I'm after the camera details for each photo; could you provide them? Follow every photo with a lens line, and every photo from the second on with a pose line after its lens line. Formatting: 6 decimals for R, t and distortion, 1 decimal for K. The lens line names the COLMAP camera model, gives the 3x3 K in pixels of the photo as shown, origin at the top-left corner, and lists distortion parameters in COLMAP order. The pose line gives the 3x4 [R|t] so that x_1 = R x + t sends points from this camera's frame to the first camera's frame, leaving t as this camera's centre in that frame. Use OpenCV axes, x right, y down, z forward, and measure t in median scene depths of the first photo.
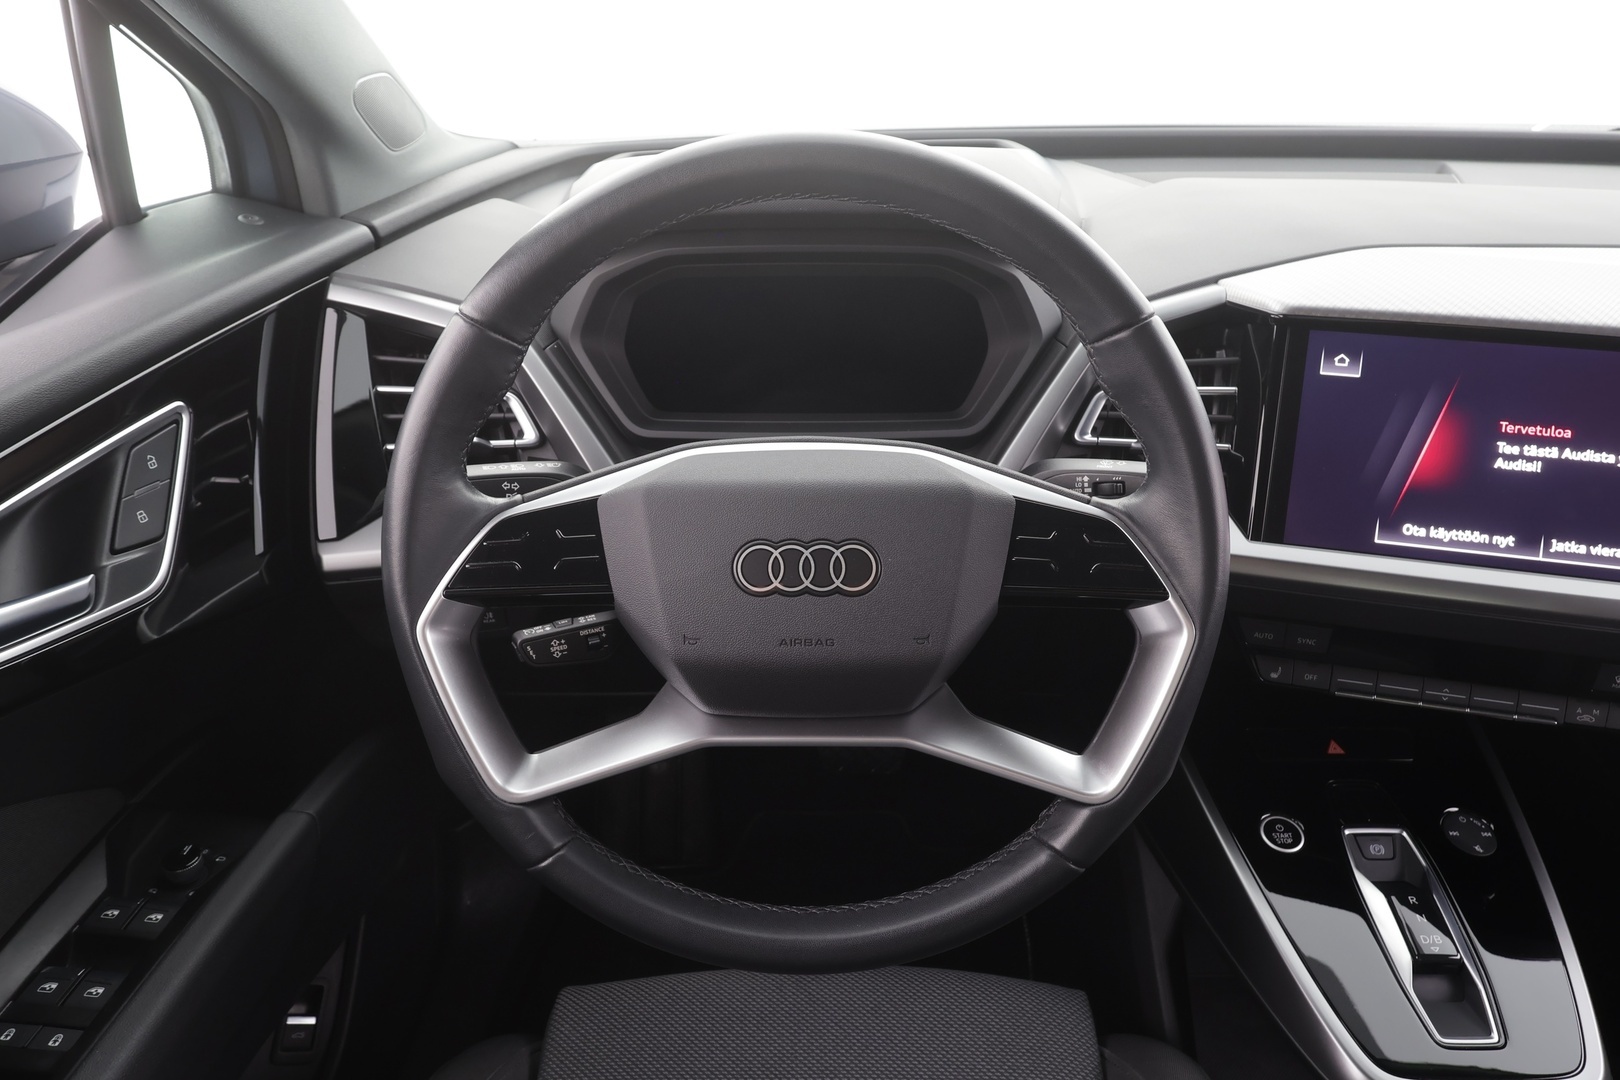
lens RADIAL K [[1015.6, 0, 808.6], [0, 1015.6, 544.7], [0, 0, 1]] dist [0.003871, -0.008089]
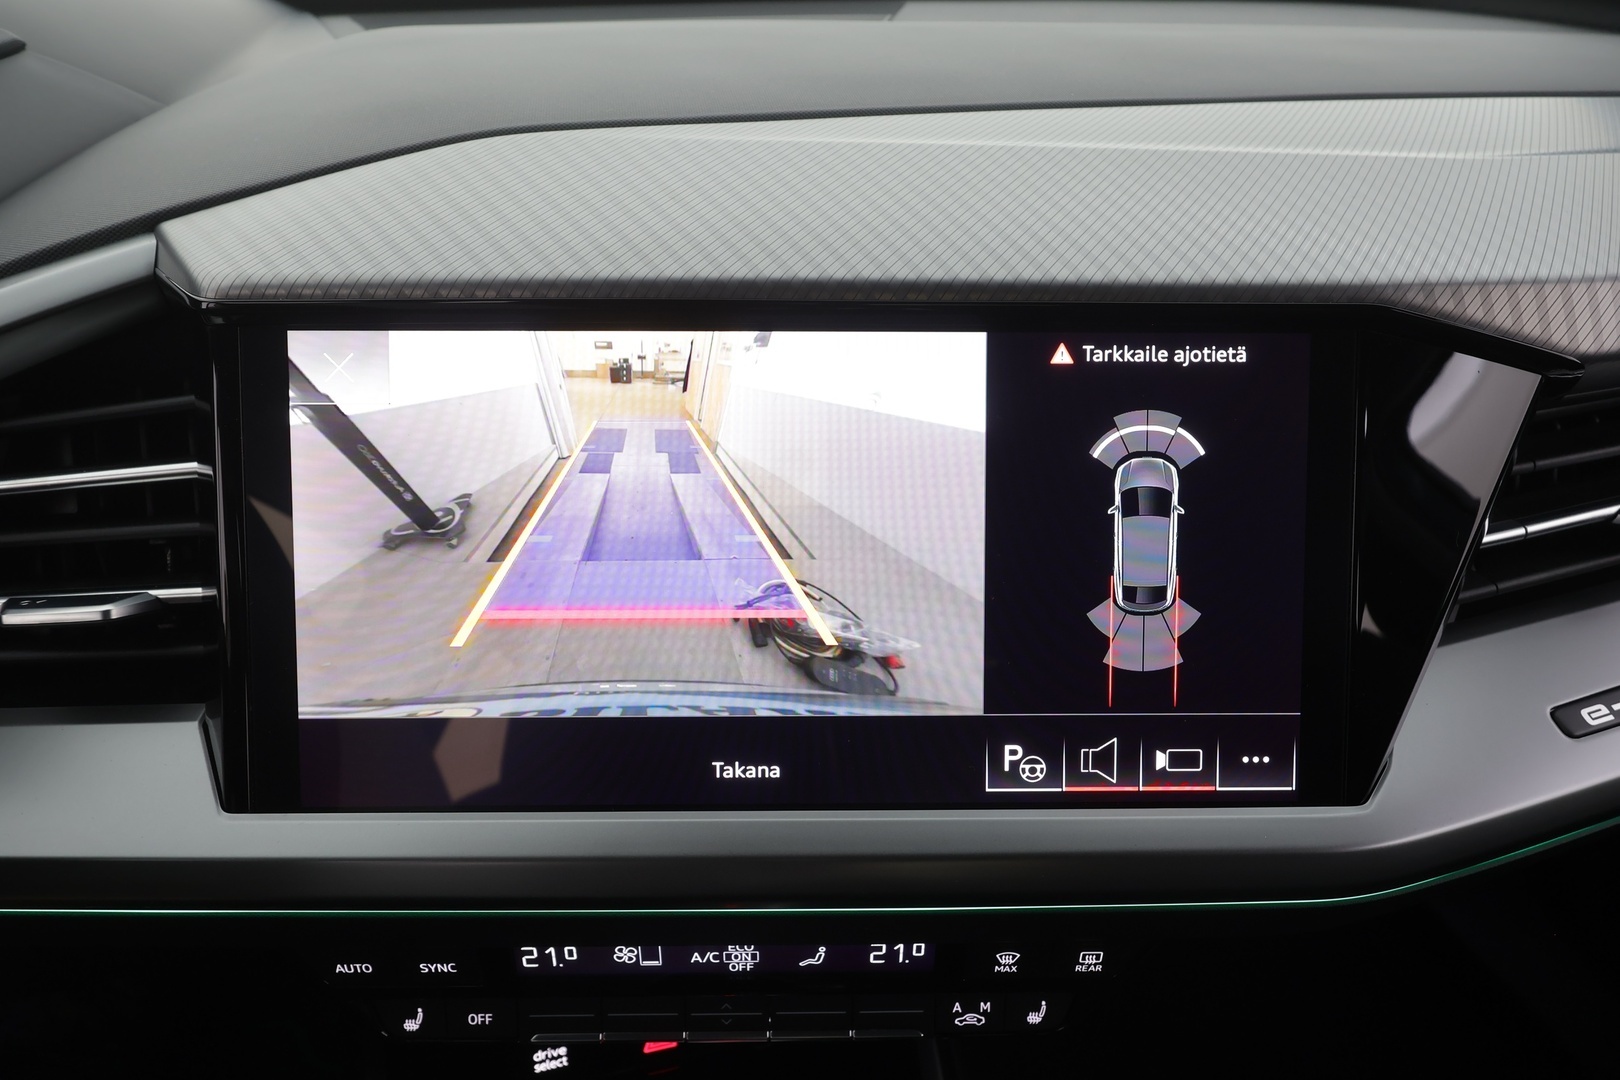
lens RADIAL K [[1069.1, 0, 813.0], [0, 1069.1, 544.8], [0, 0, 1]] dist [-0.015811, 0.004015]
pose [[0.965462, -0.132250, 0.224482, 0.624552], [0.118751, 0.990261, 0.072668, -0.130889], [-0.231906, -0.043500, 0.971765, 0.513798]]
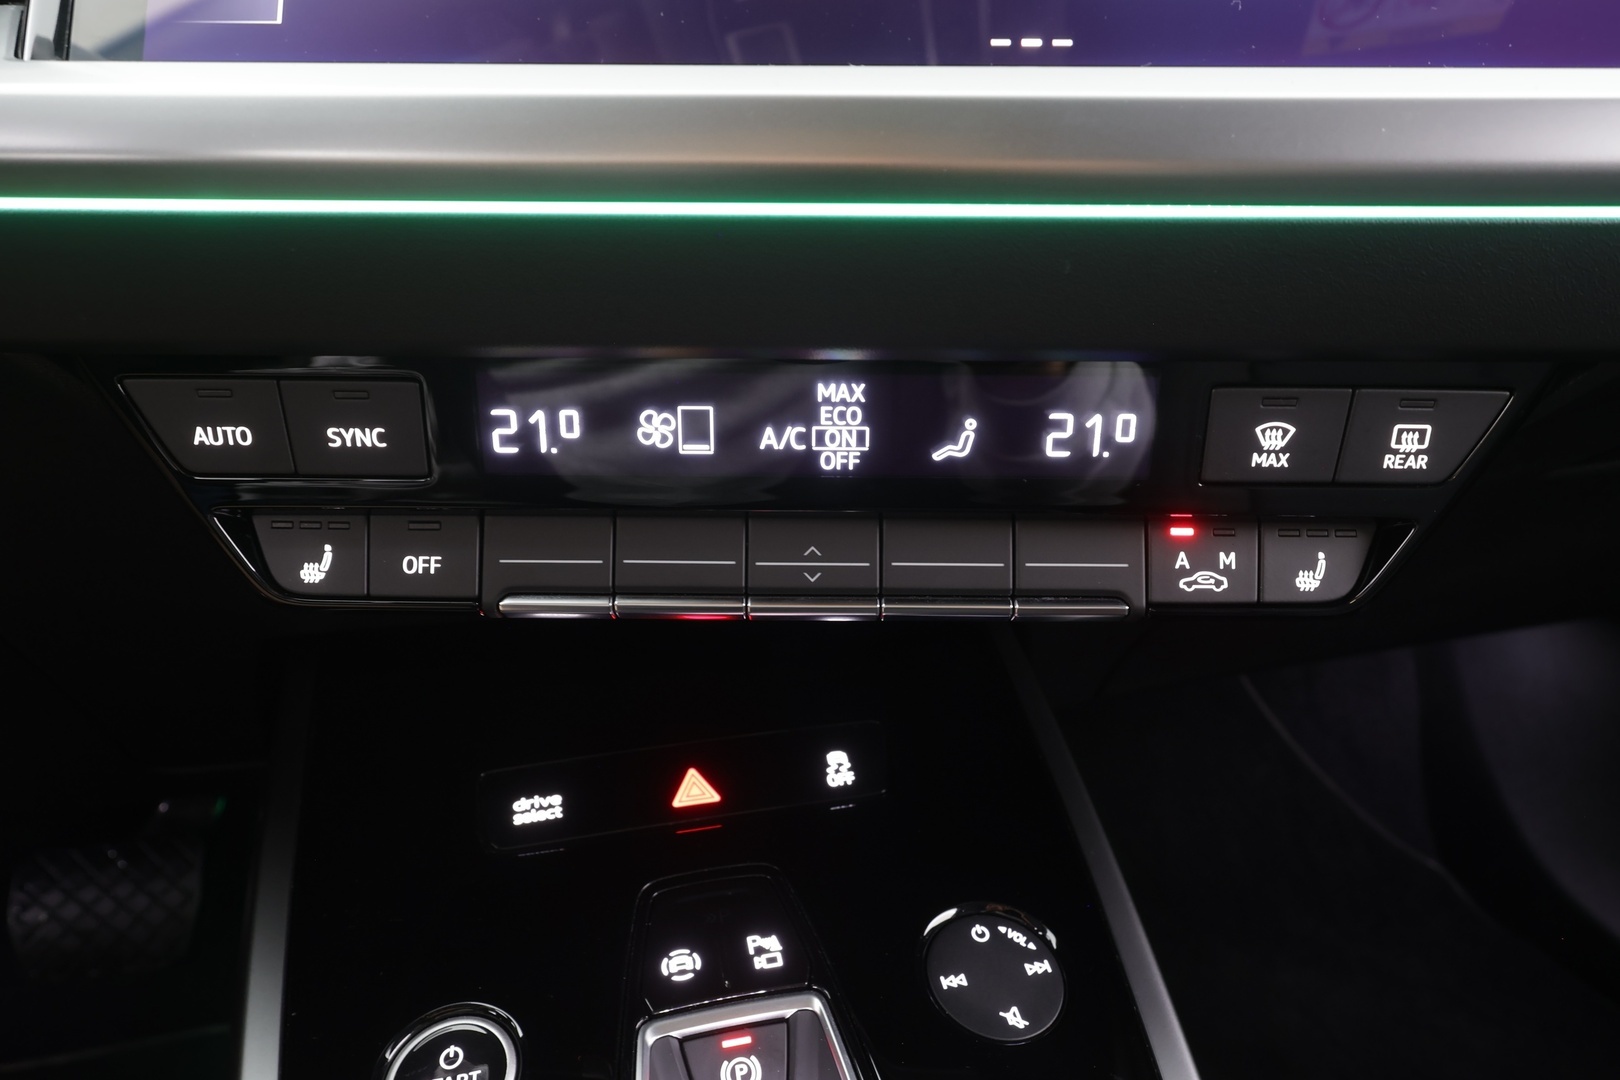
lens RADIAL K [[1015.6, 0, 814.4], [0, 1015.6, 536.1], [0, 0, 1]] dist [0.003871, -0.008089]
pose [[0.972092, -0.085481, 0.218474, 0.601261], [0.110651, 0.988224, -0.105683, 0.186144], [-0.206867, 0.126908, 0.970103, 0.739990]]
